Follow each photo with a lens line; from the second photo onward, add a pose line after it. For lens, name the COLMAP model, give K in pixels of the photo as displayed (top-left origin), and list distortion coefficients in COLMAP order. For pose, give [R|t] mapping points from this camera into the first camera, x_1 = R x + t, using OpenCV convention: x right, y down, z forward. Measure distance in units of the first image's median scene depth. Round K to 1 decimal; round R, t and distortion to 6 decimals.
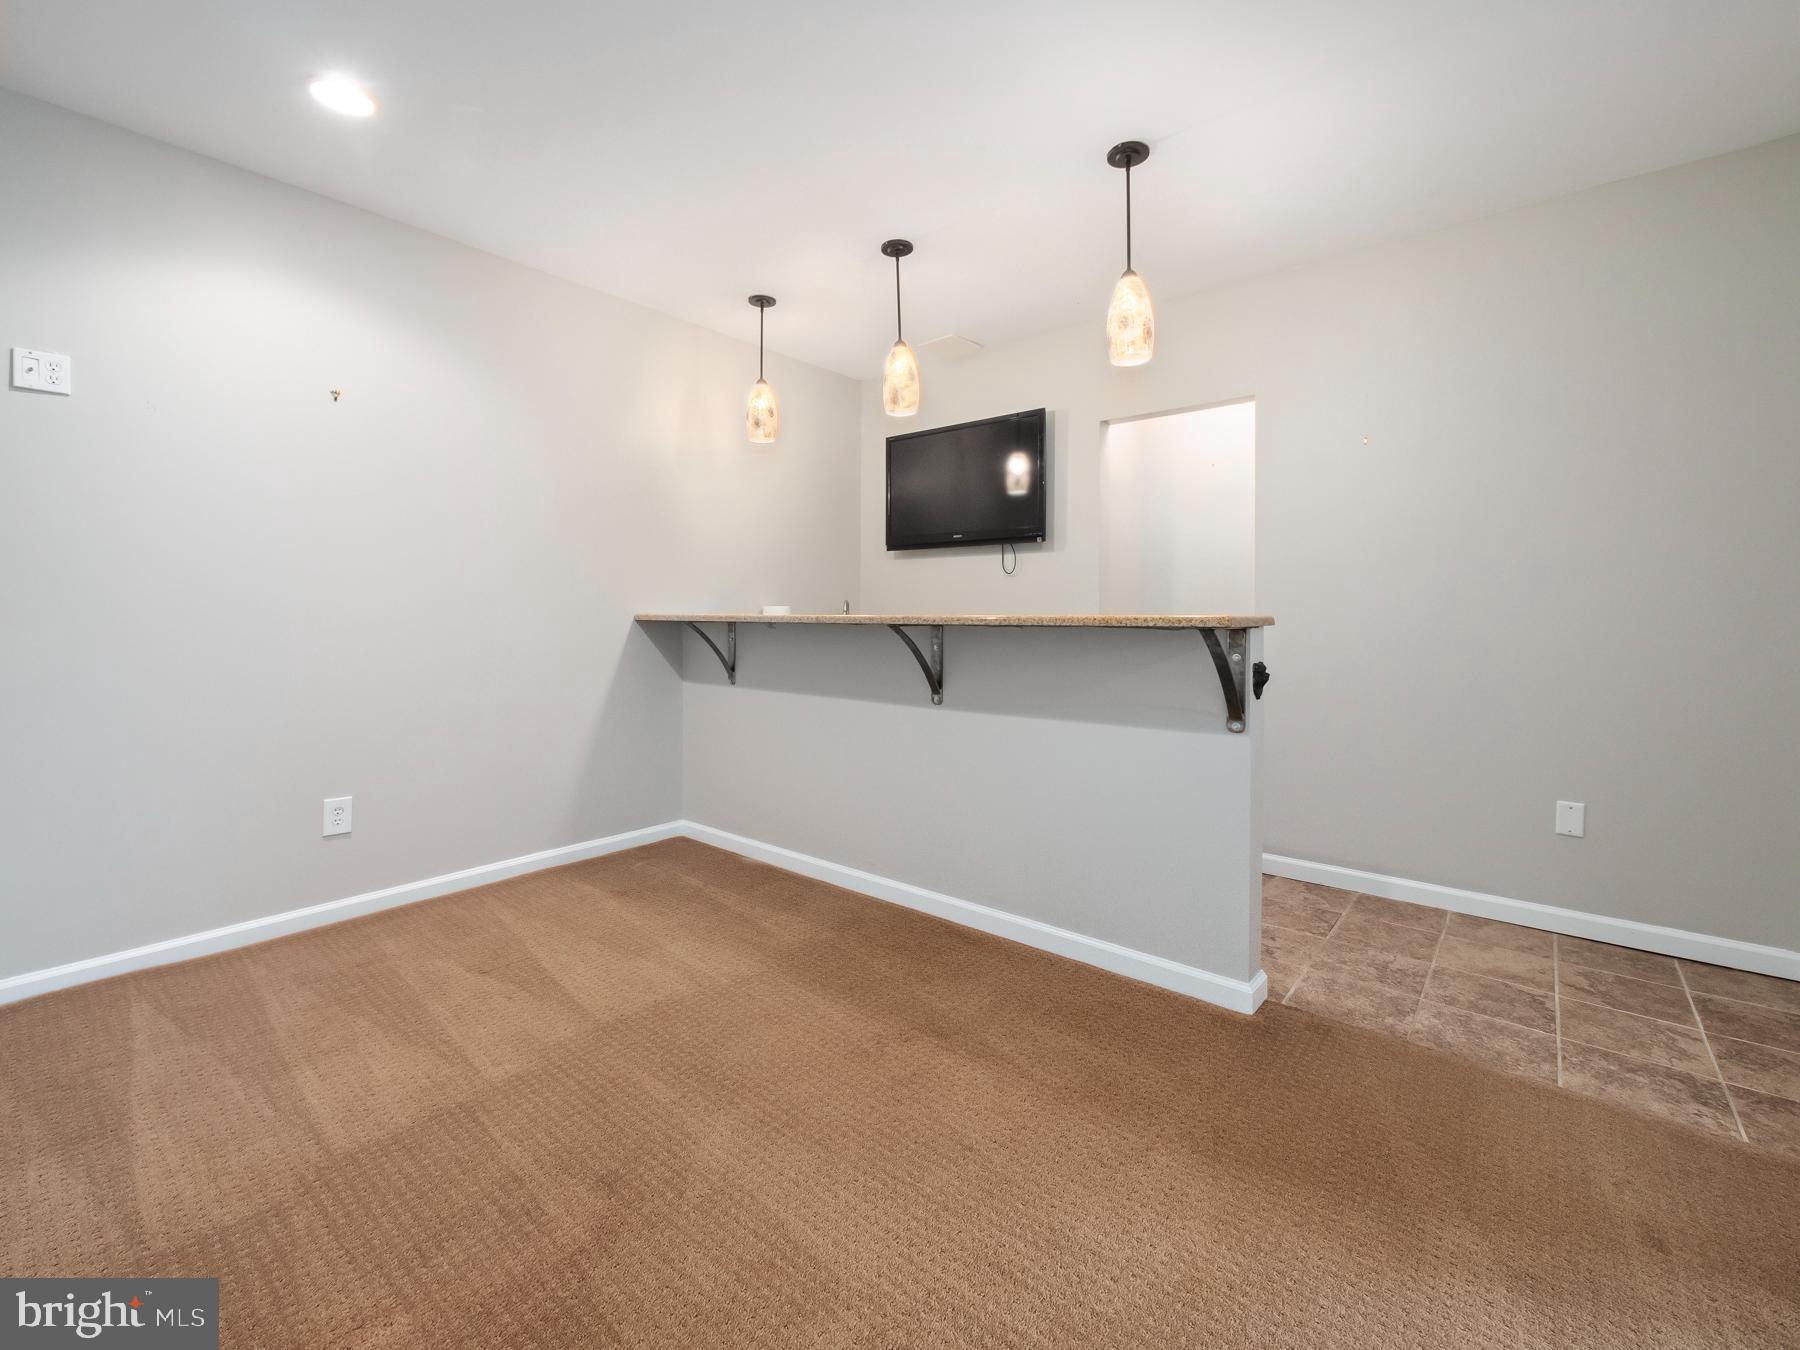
lens RADIAL K [[771.9, 0, 915.8], [0, 771.9, 630.9], [0, 0, 1]] dist [-0.003886, -0.000236]
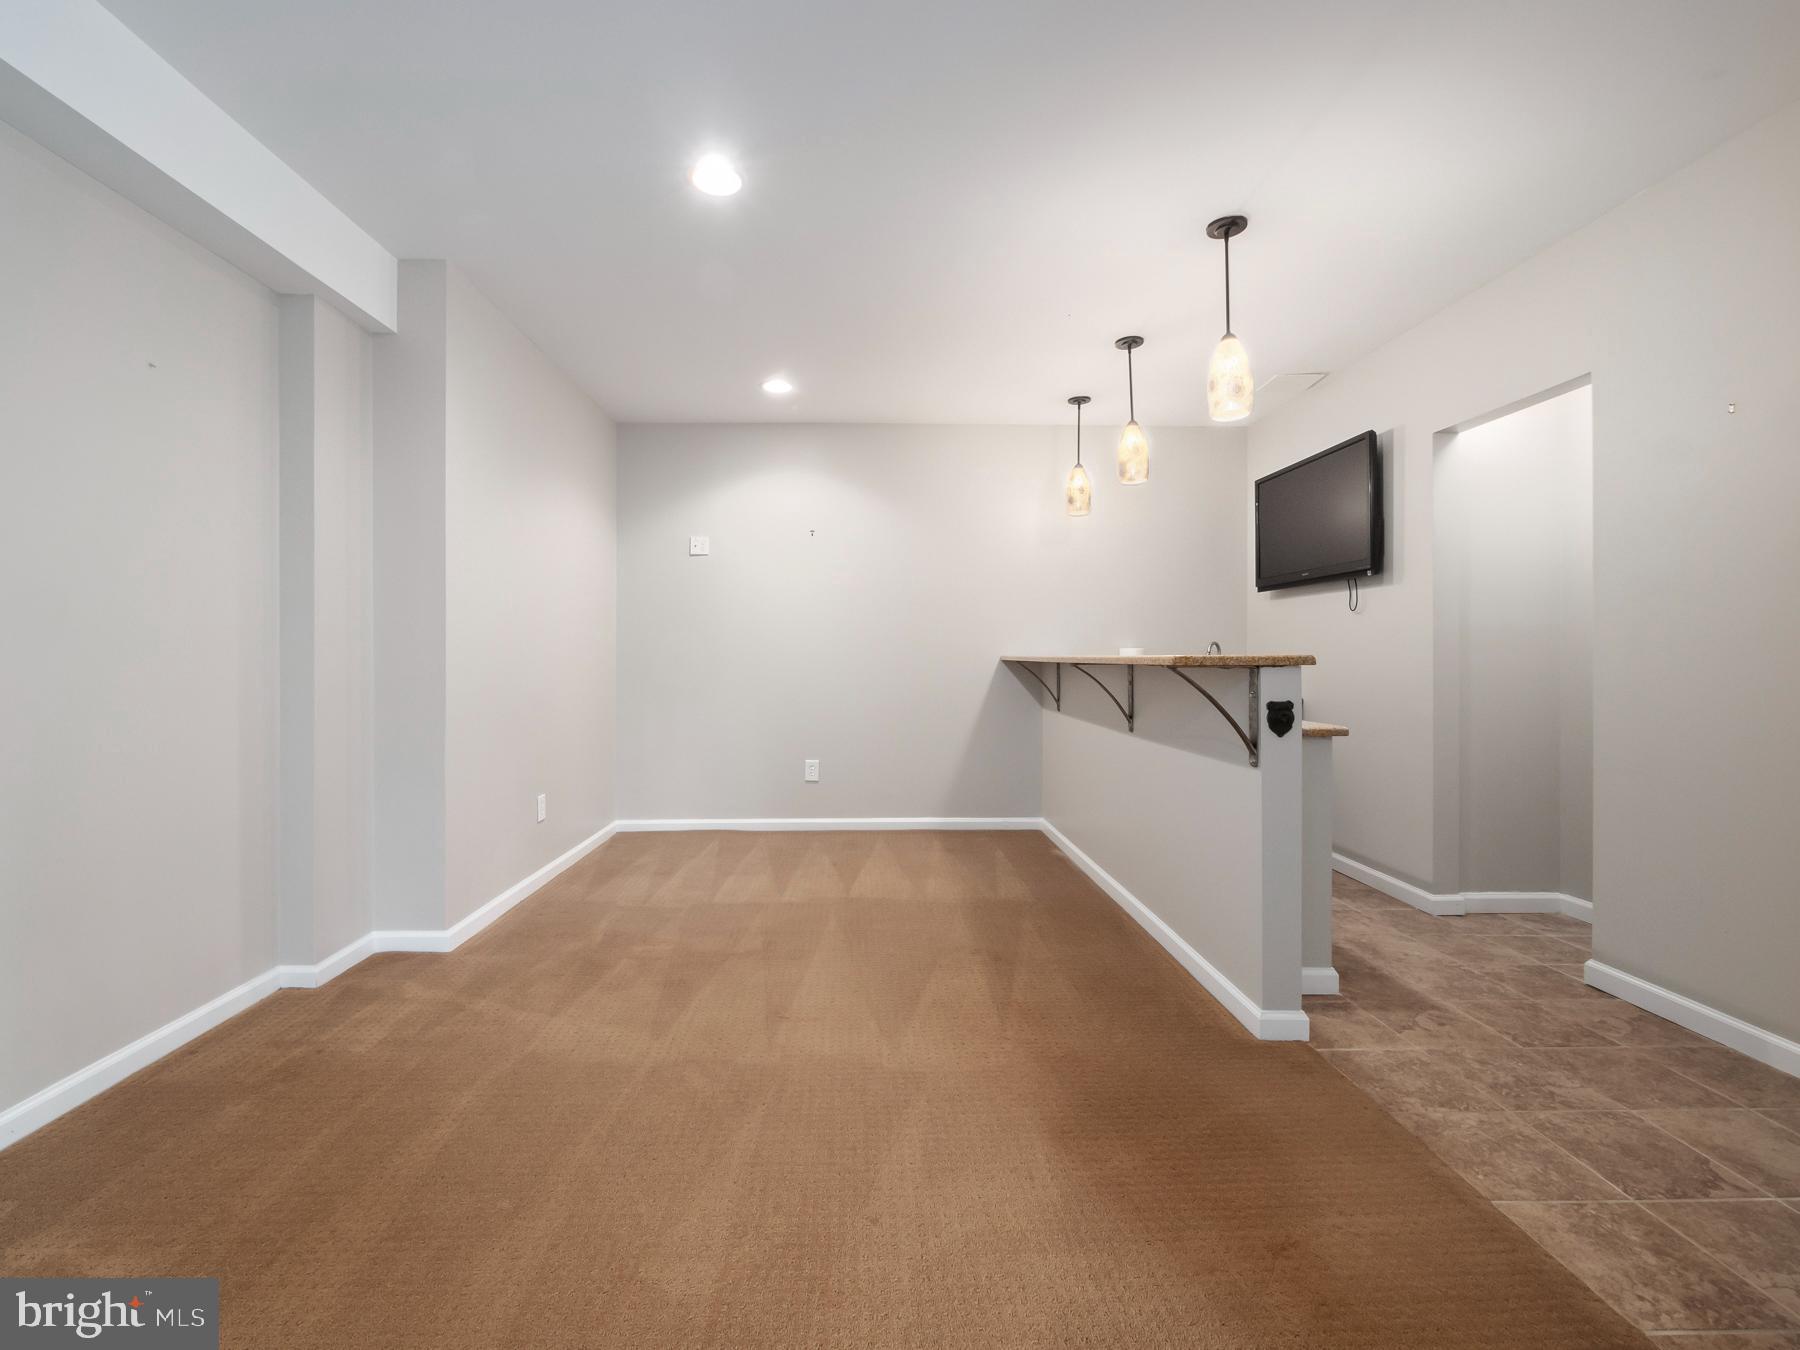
lens RADIAL K [[771.9, 0, 882.7], [0, 771.9, 663.8], [0, 0, 1]] dist [-0.003886, -0.000236]
pose [[0.665501, 0.004927, -0.746381, 0.680712], [-0.013549, 0.999893, -0.005480, 0.003609], [0.746274, 0.013760, 0.665496, -0.059934]]
